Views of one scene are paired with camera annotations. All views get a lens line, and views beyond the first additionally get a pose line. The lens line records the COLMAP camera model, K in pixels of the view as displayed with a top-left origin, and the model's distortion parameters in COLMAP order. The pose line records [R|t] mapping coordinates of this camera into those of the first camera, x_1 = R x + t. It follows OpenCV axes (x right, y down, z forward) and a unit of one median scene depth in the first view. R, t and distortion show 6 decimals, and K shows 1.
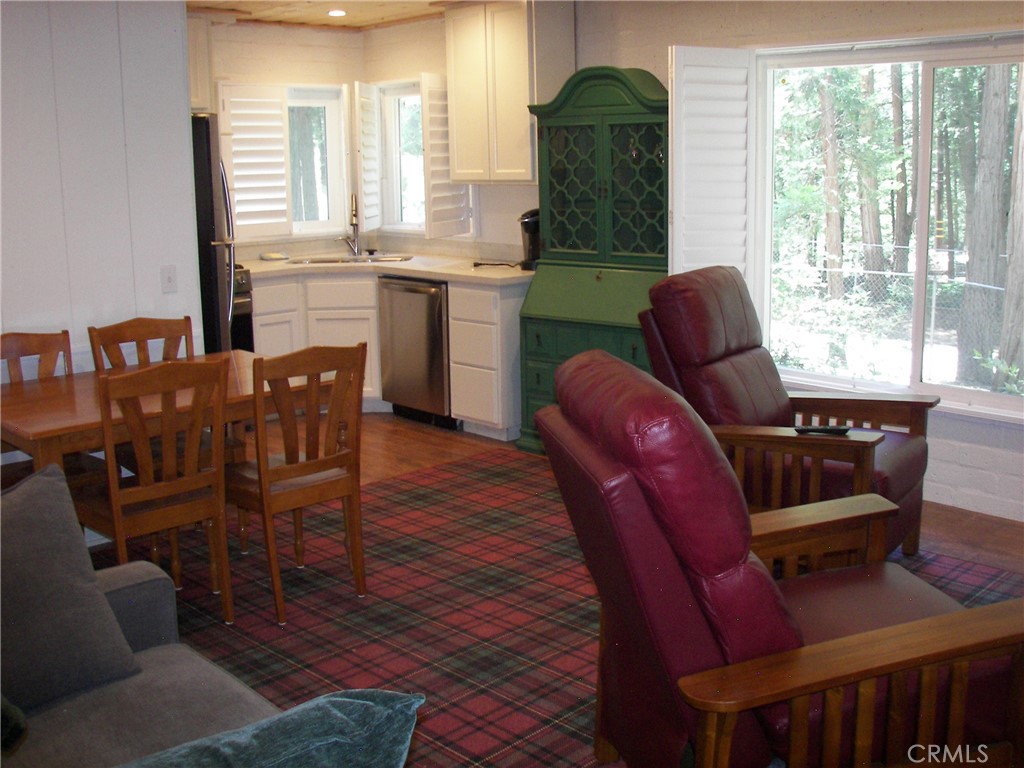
lens RADIAL K [[1095.7, 0, 544.9], [0, 1095.7, 359.4], [0, 0, 1]] dist [-0.212154, 0.271586]
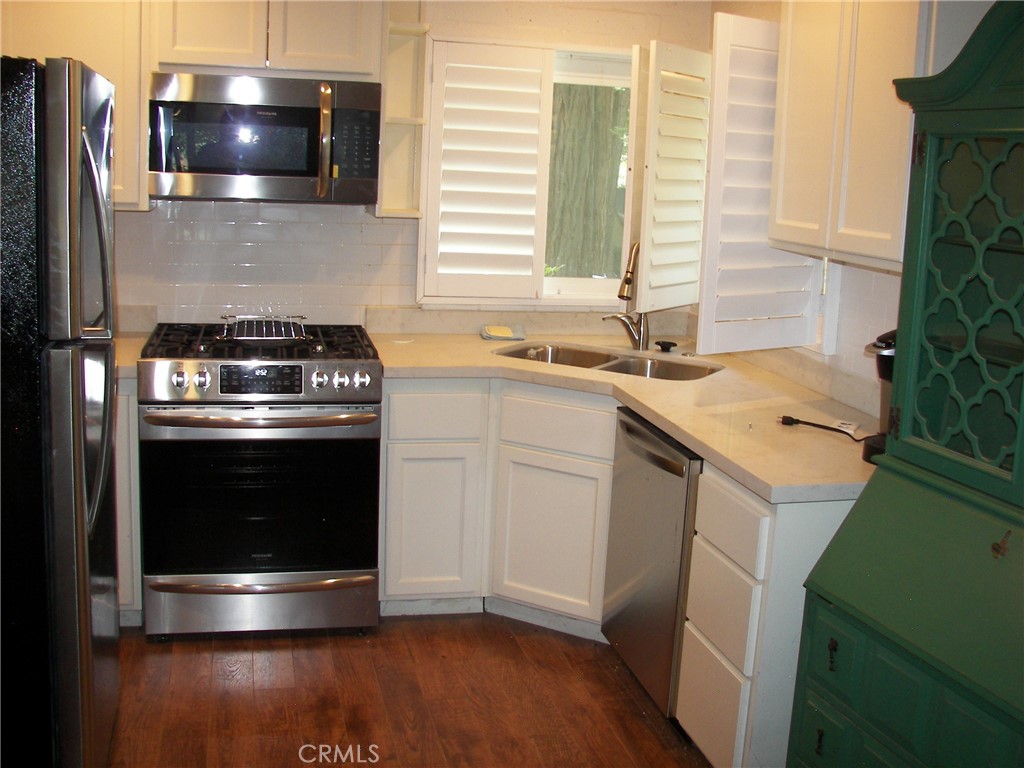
lens RADIAL K [[1095.7, 0, 544.9], [0, 1095.7, 359.4], [0, 0, 1]] dist [-0.212154, 0.271586]
pose [[0.863447, 0.142218, -0.483977, 0.070497], [-0.150414, 0.988376, 0.022088, -0.107442], [0.481493, 0.053725, 0.874802, 0.533740]]
